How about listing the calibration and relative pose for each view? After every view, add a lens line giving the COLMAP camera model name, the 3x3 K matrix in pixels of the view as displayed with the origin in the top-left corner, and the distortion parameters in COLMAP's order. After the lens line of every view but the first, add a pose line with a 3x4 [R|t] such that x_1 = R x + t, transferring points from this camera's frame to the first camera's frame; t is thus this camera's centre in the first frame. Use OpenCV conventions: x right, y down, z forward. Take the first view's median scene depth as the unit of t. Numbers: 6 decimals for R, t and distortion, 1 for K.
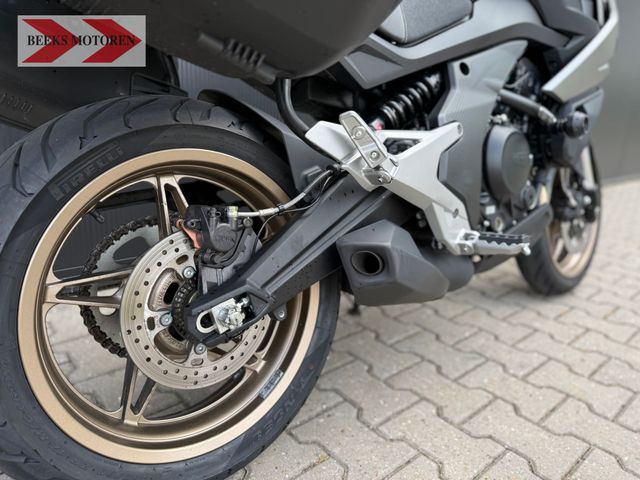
lens RADIAL K [[460.8, 0, 313.0], [0, 460.8, 241.8], [0, 0, 1]] dist [0.010044, -0.039439]
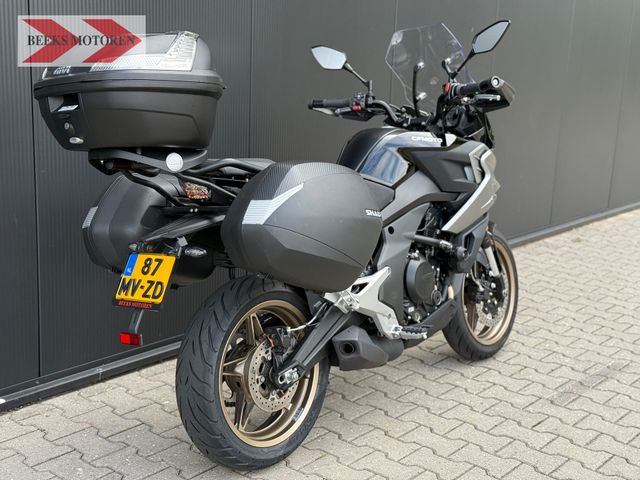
lens RADIAL K [[891.9, 0, 323.8], [0, 891.9, 235.5], [0, 0, 1]] dist [0.077664, 0.000000]
pose [[0.983273, -0.030977, 0.179485, -0.520087], [0.039858, 0.998142, -0.046085, -0.211174], [-0.177724, 0.052468, 0.982681, -2.234428]]
